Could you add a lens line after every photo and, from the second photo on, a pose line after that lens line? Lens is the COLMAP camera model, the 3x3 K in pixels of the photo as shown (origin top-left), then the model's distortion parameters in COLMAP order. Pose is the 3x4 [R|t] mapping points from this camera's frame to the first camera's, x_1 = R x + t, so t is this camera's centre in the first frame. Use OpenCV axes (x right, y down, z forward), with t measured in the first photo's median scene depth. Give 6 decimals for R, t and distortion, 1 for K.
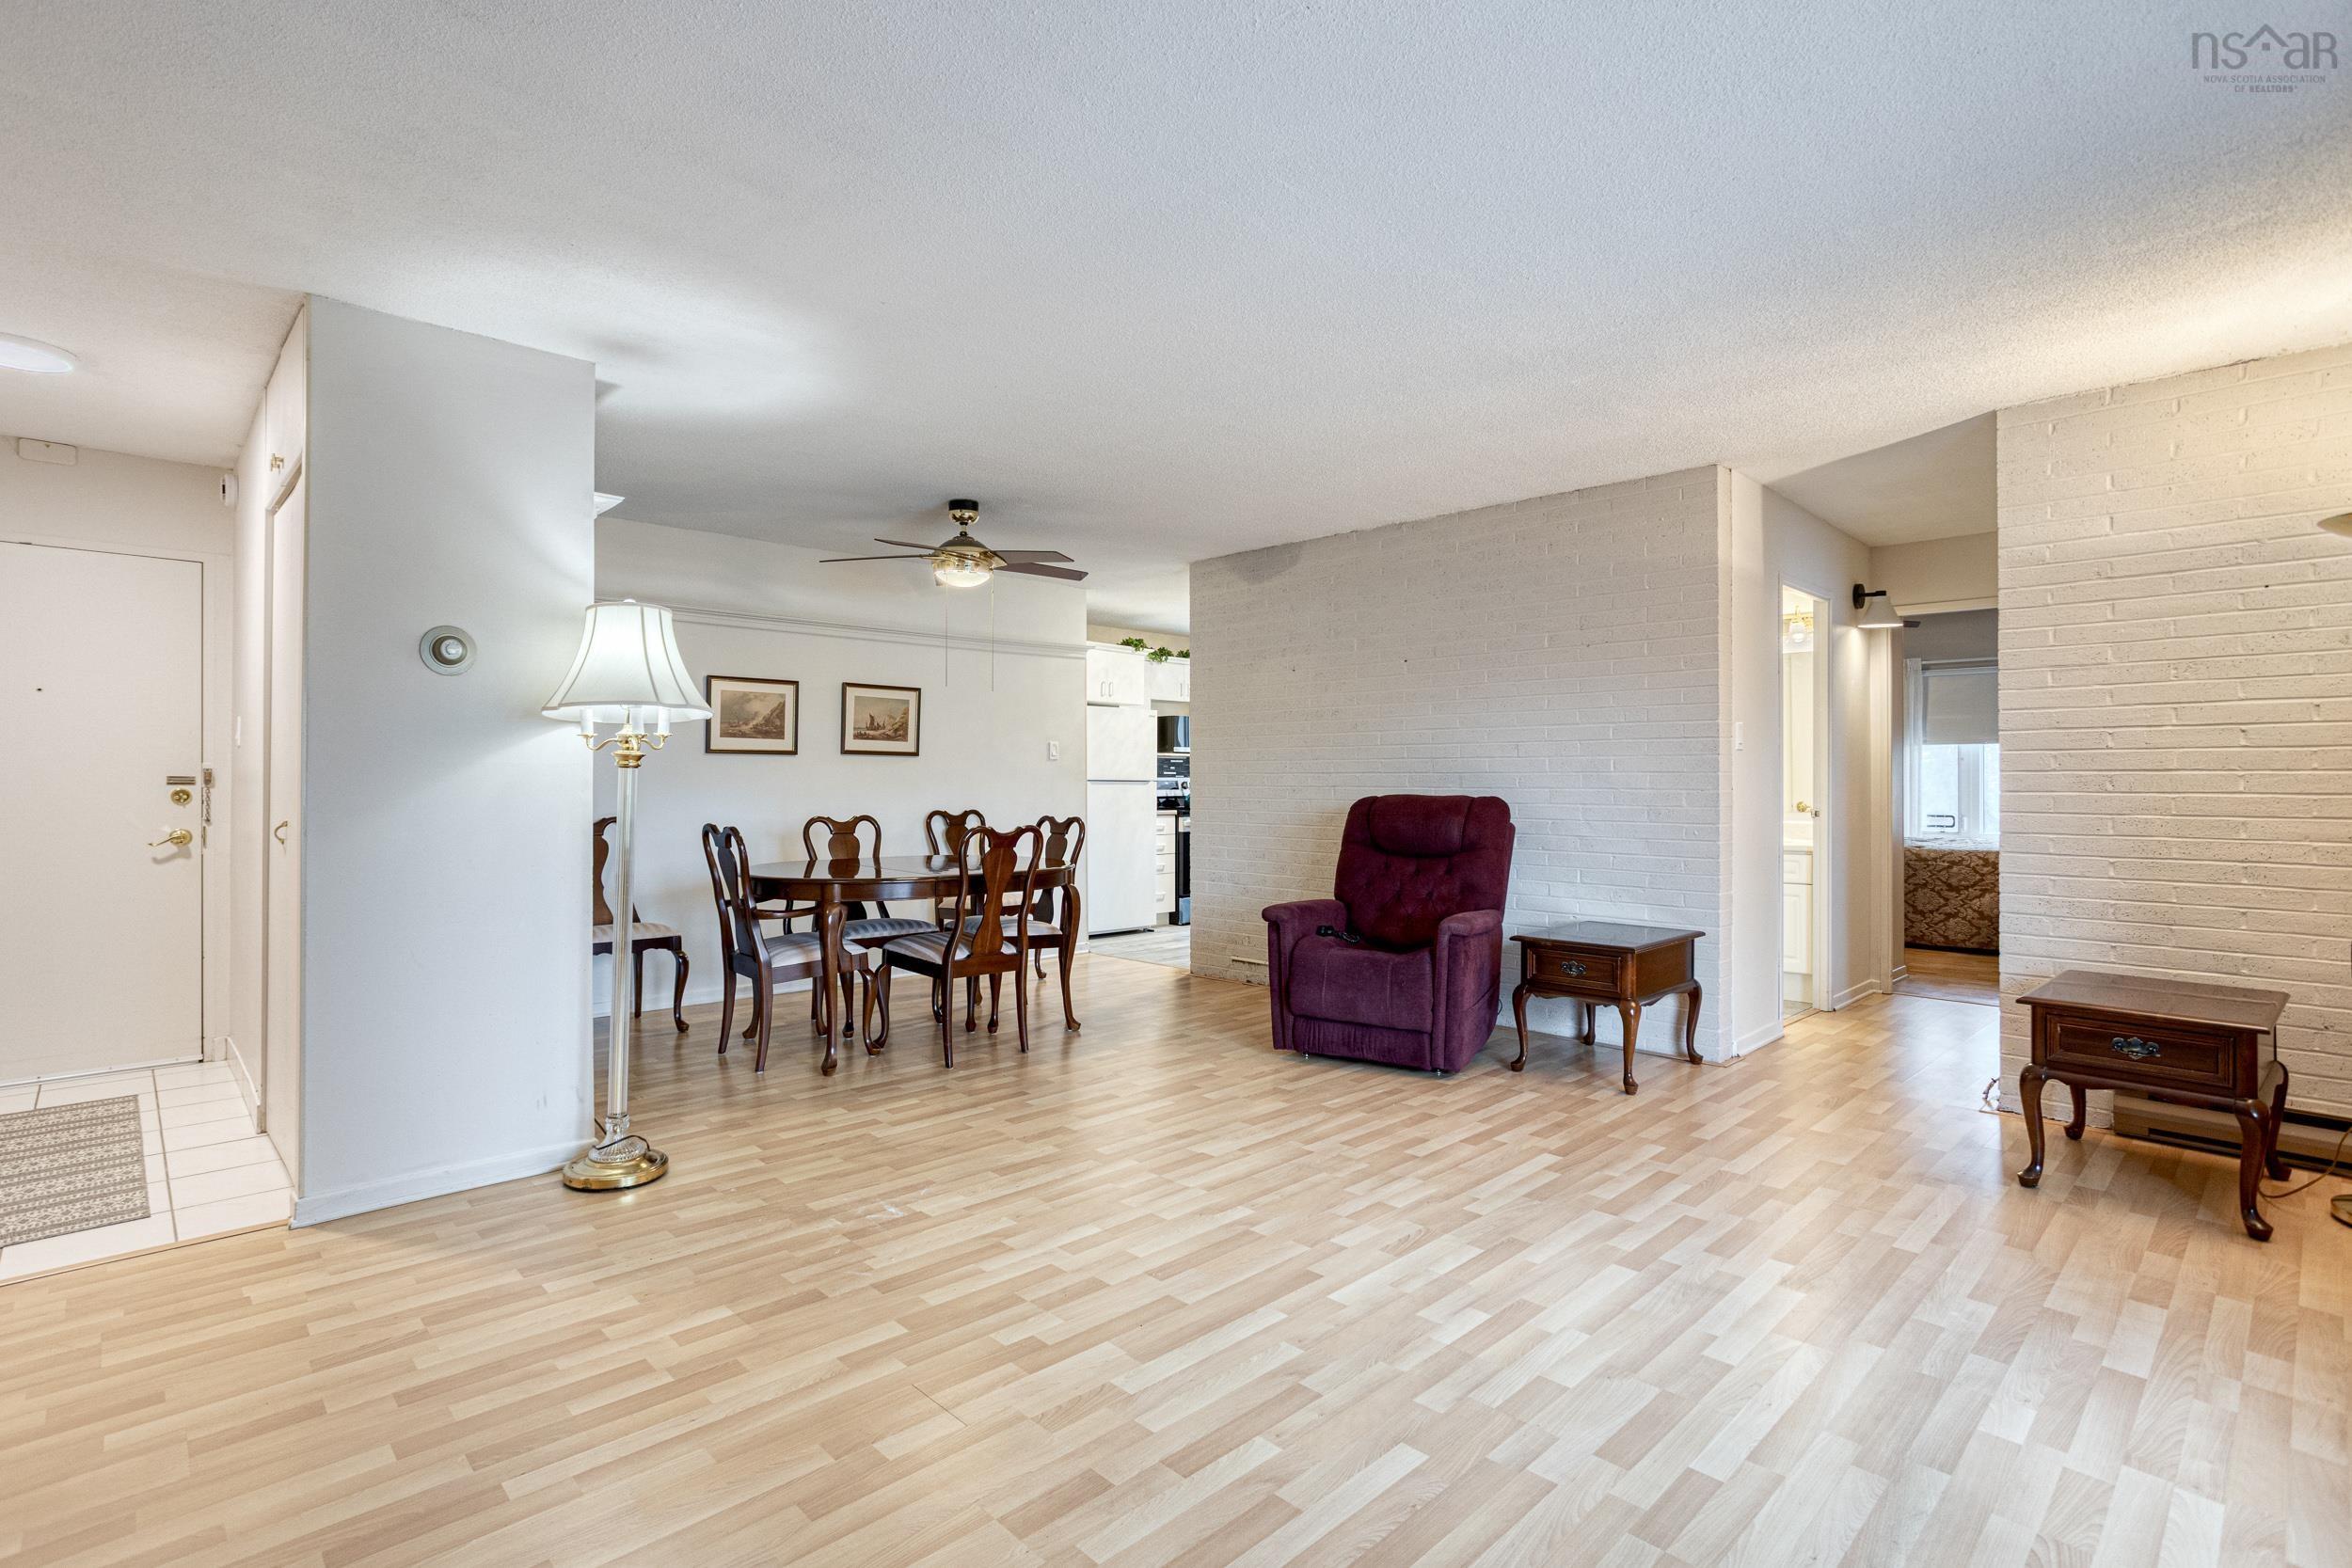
lens RADIAL K [[1139.2, 0, 1176.0], [0, 1139.2, 784.0], [0, 0, 1]] dist [-0.058081, 0.037655]
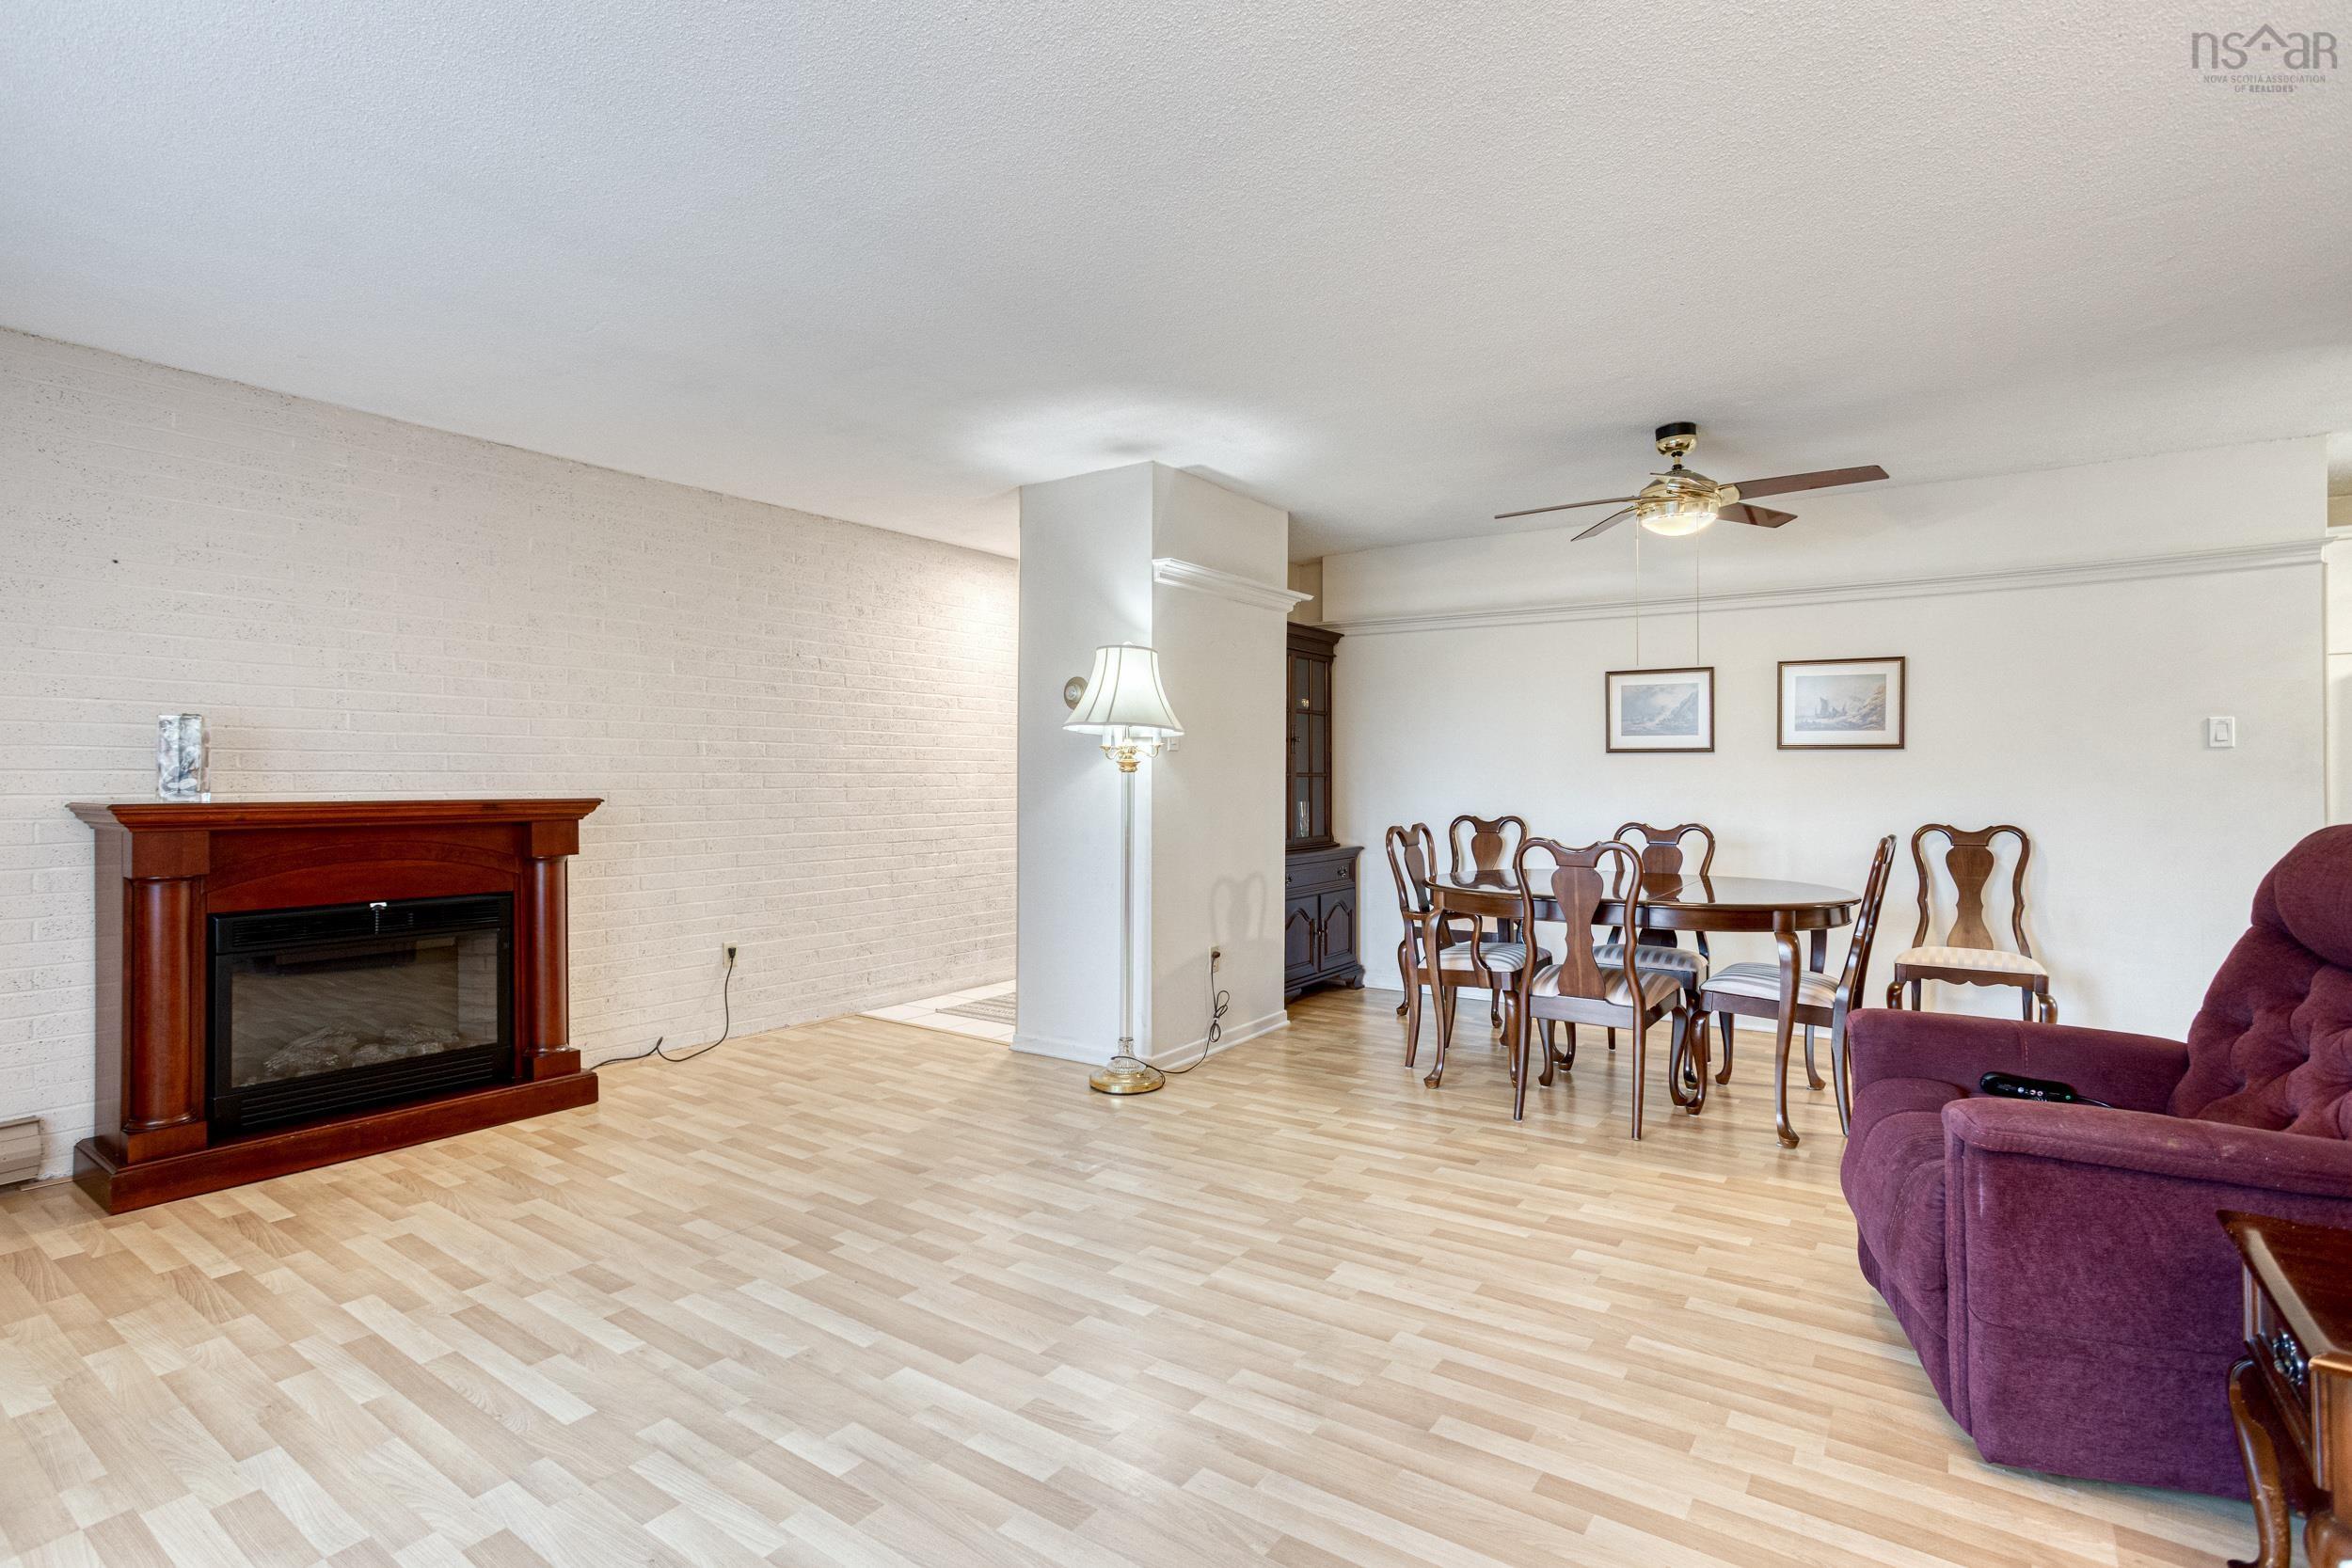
lens RADIAL K [[1139.2, 0, 1176.0], [0, 1139.2, 784.0], [0, 0, 1]] dist [-0.058081, 0.037655]
pose [[0.176125, 0.002550, -0.984364, 0.825288], [-0.002416, 0.999995, 0.002158, -0.004343], [0.984365, 0.001999, 0.176130, 0.836774]]
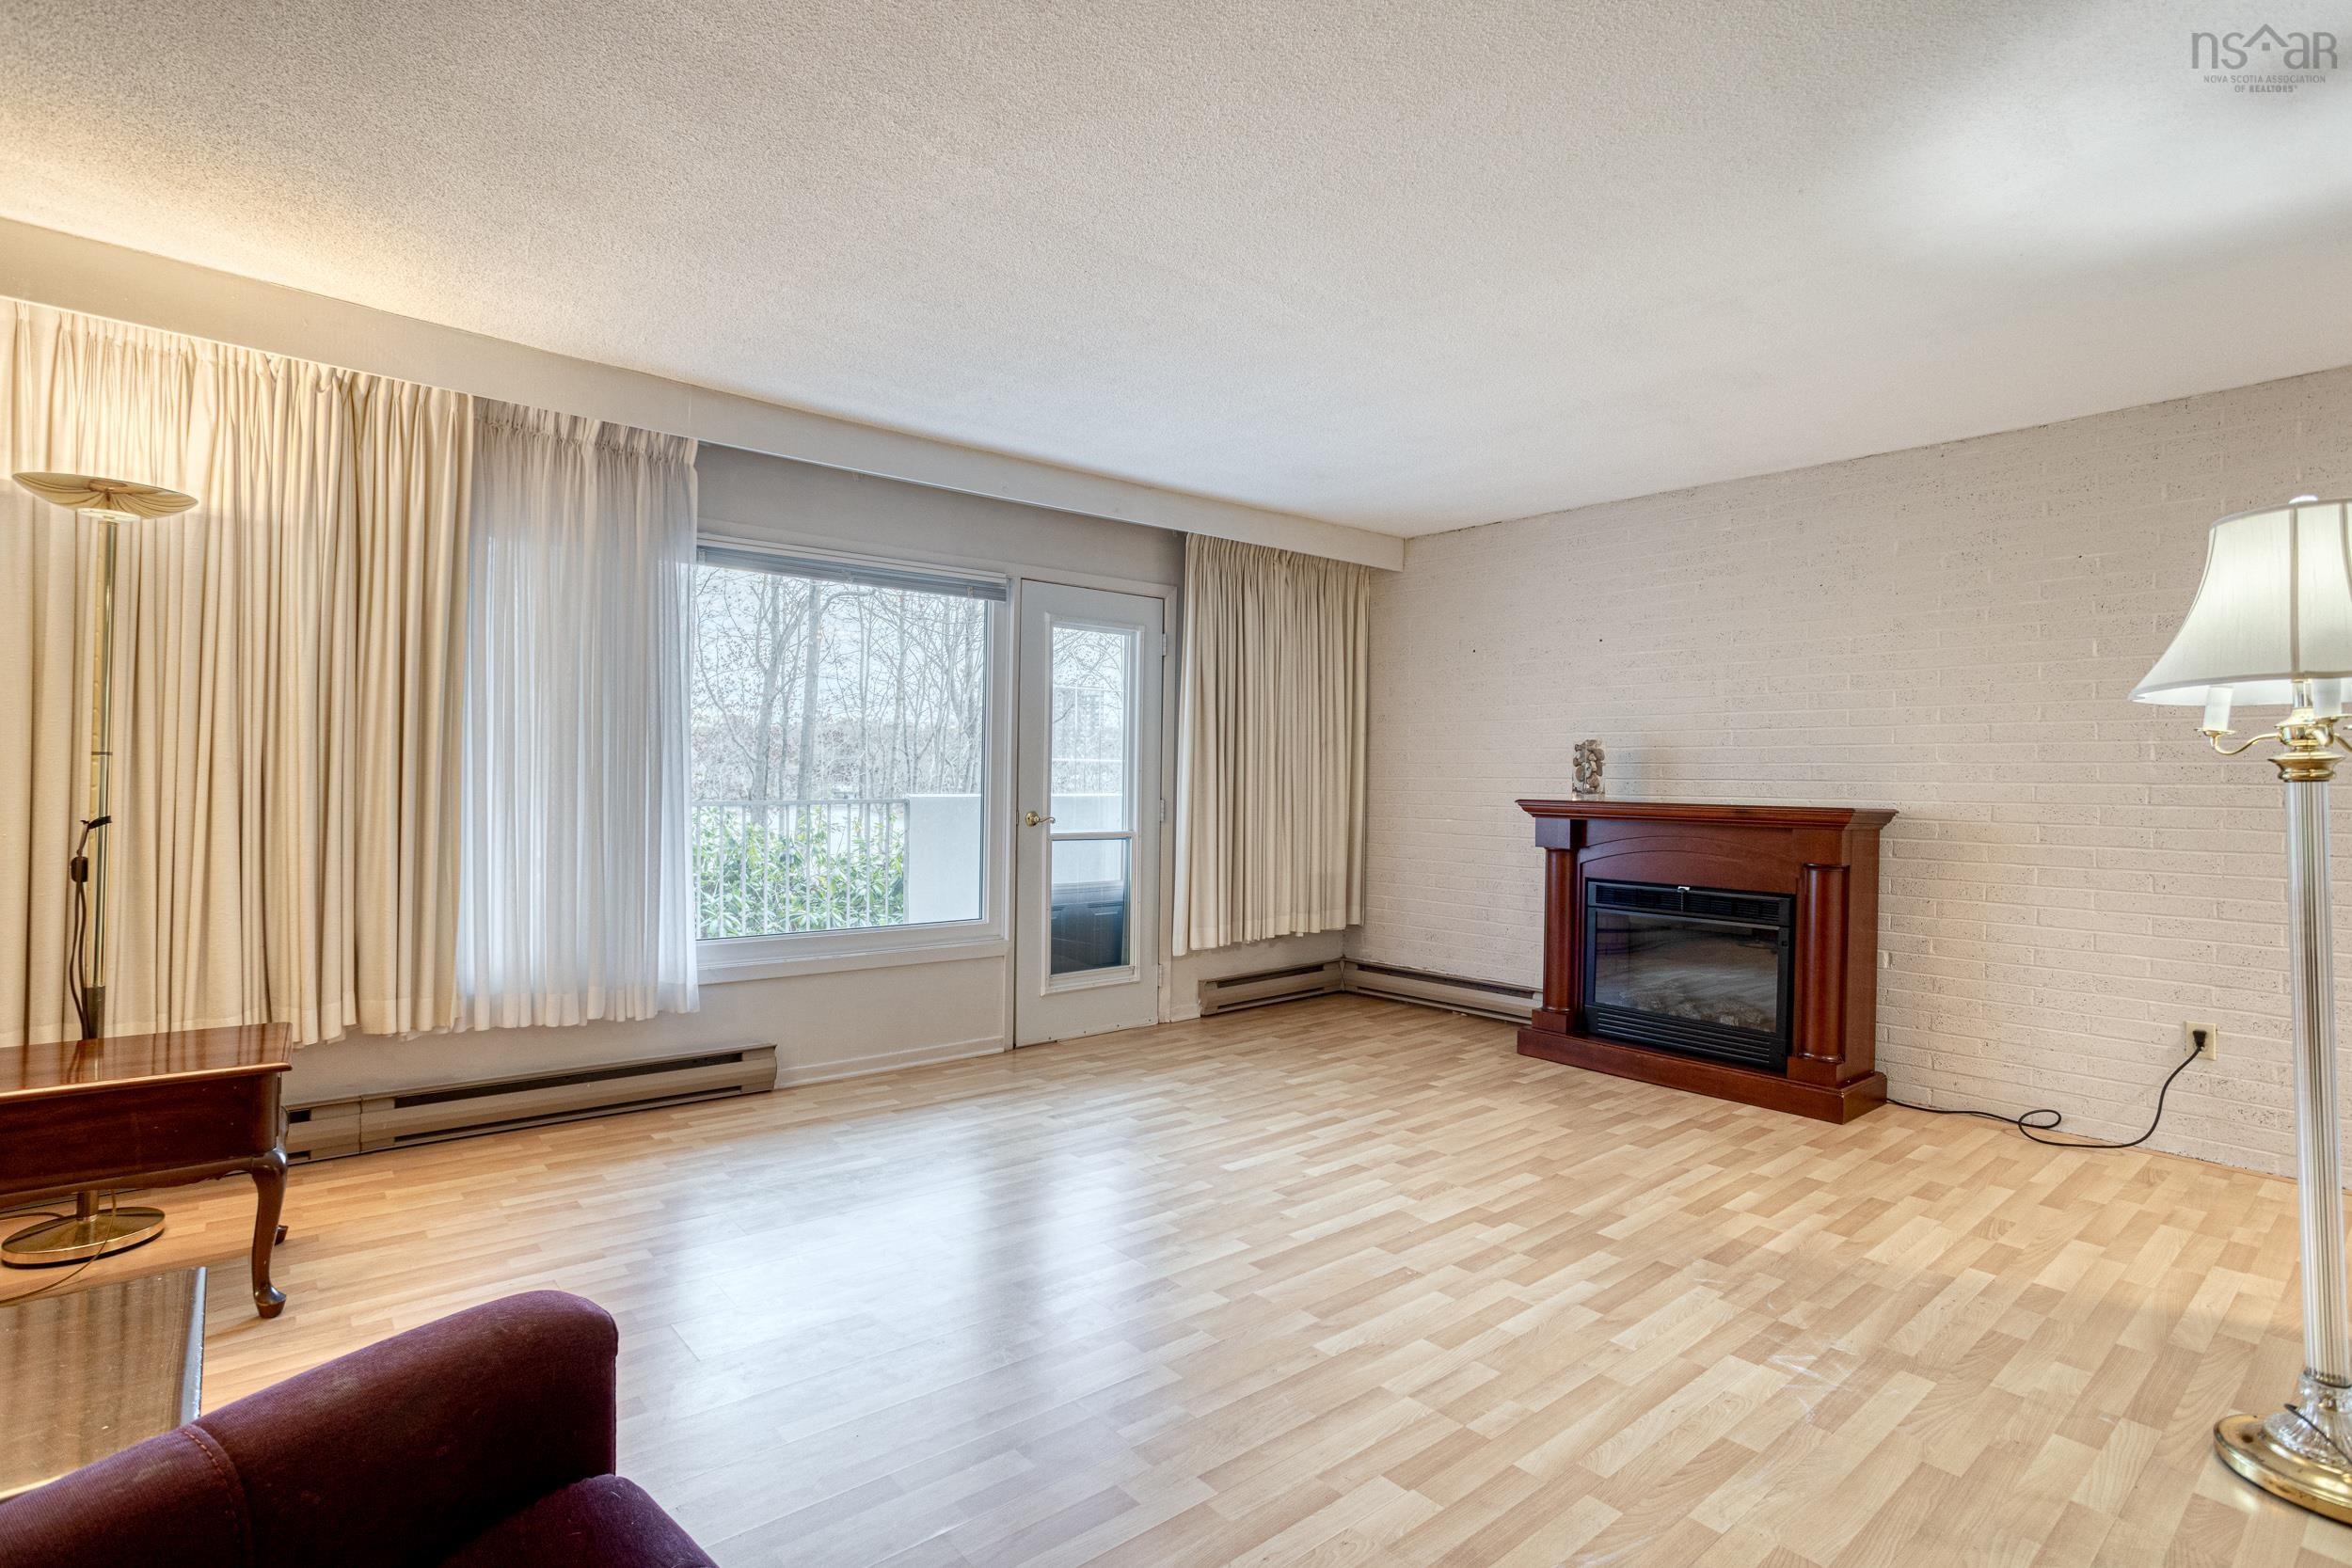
lens RADIAL K [[1140.4, 0, 1183.7], [0, 1140.4, 781.1], [0, 0, 1]] dist [-0.000900, 0.018786]
pose [[-0.998078, -0.015021, 0.060123, 0.110944], [-0.014651, 0.999871, 0.006599, -0.011275], [-0.060214, 0.005706, -0.998169, 1.694873]]
